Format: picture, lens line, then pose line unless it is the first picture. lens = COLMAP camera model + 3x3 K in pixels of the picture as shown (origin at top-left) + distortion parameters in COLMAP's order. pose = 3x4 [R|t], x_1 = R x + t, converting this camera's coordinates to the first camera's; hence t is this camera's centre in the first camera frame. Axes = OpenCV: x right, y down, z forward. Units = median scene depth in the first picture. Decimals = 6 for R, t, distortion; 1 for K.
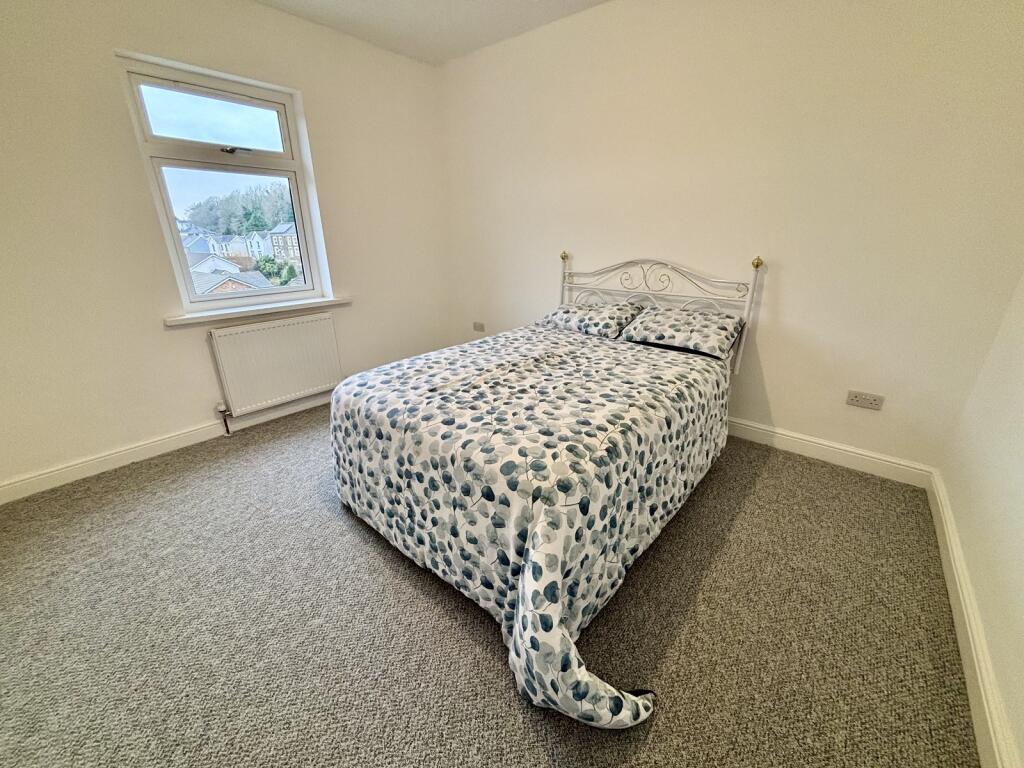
lens RADIAL K [[413.6, 0, 513.5], [0, 413.6, 384.6], [0, 0, 1]] dist [-0.000854, 0.001125]
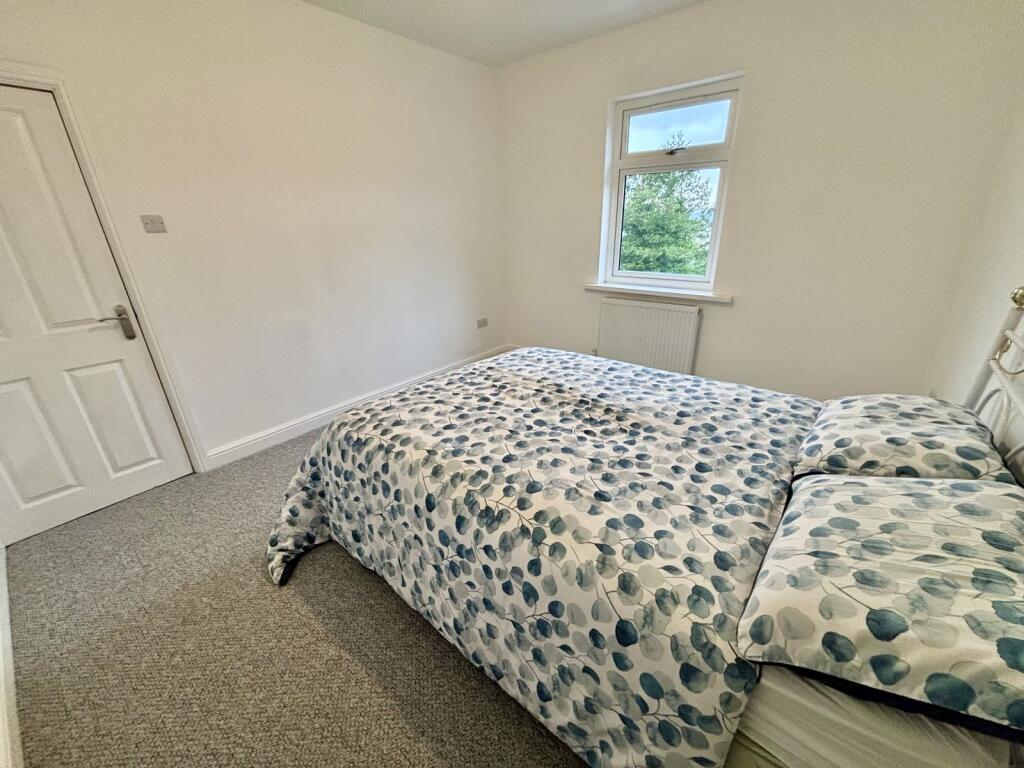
lens RADIAL K [[413.6, 0, 506.9], [0, 413.6, 387.5], [0, 0, 1]] dist [-0.000854, 0.001125]
pose [[-0.009764, 0.371526, -0.928371, 0.776130], [-0.328646, 0.875647, 0.353883, -0.313583], [0.944403, 0.308561, 0.113550, 0.793309]]
